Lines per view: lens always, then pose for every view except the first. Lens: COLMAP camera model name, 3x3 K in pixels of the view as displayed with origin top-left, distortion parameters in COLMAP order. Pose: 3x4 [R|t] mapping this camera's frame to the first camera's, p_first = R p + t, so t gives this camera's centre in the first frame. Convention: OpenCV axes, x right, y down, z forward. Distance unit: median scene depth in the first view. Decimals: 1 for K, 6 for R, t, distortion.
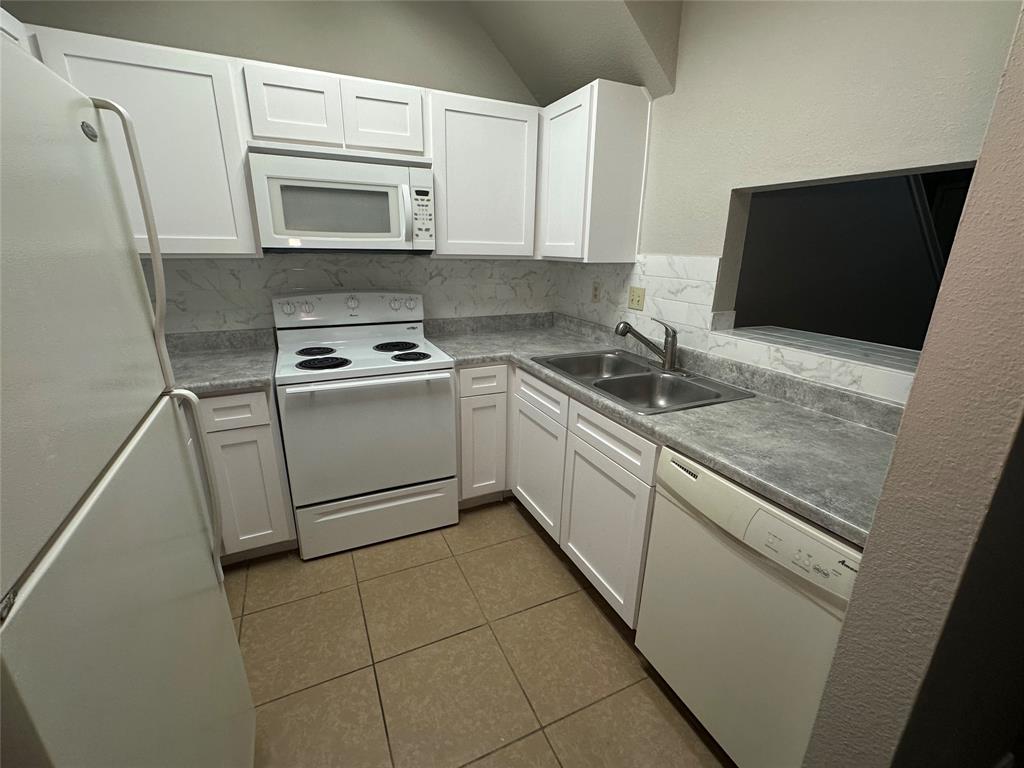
lens RADIAL K [[443.2, 0, 507.0], [0, 443.2, 383.1], [0, 0, 1]] dist [-0.011359, 0.000837]
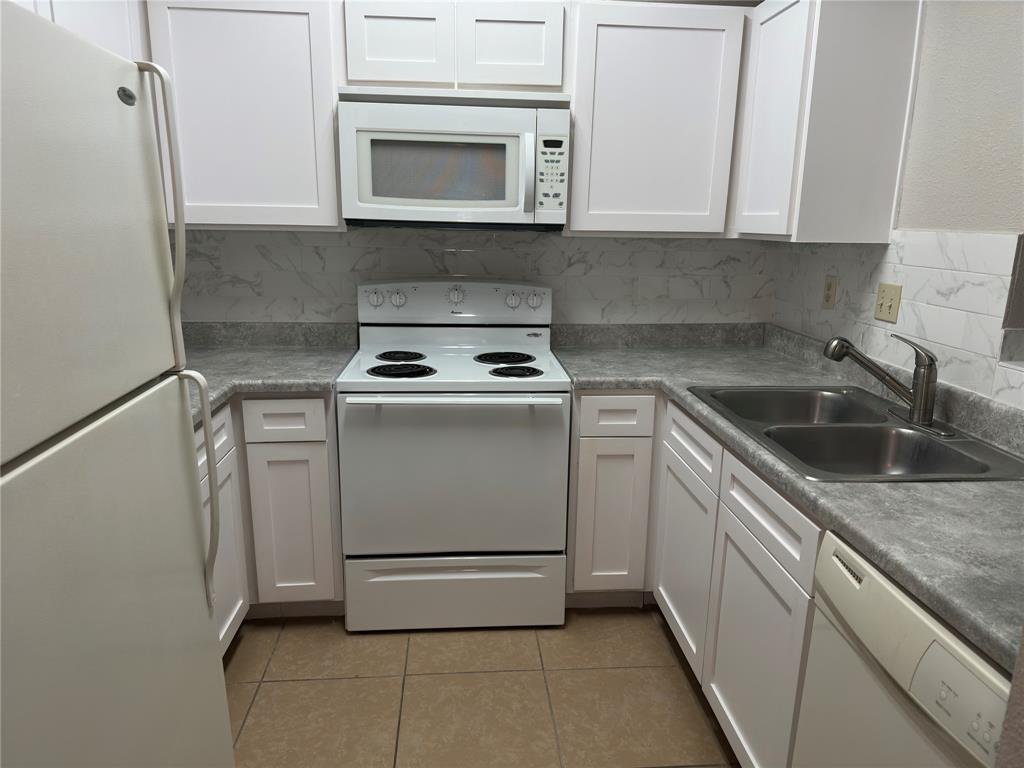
lens RADIAL K [[702.3, 0, 508.6], [0, 702.3, 392.3], [0, 0, 1]] dist [0.034506, -0.035824]
pose [[0.937784, 0.082175, -0.337356, 0.165138], [-0.103330, 0.993619, -0.045205, 0.026858], [0.331489, 0.077251, 0.940291, -0.061638]]
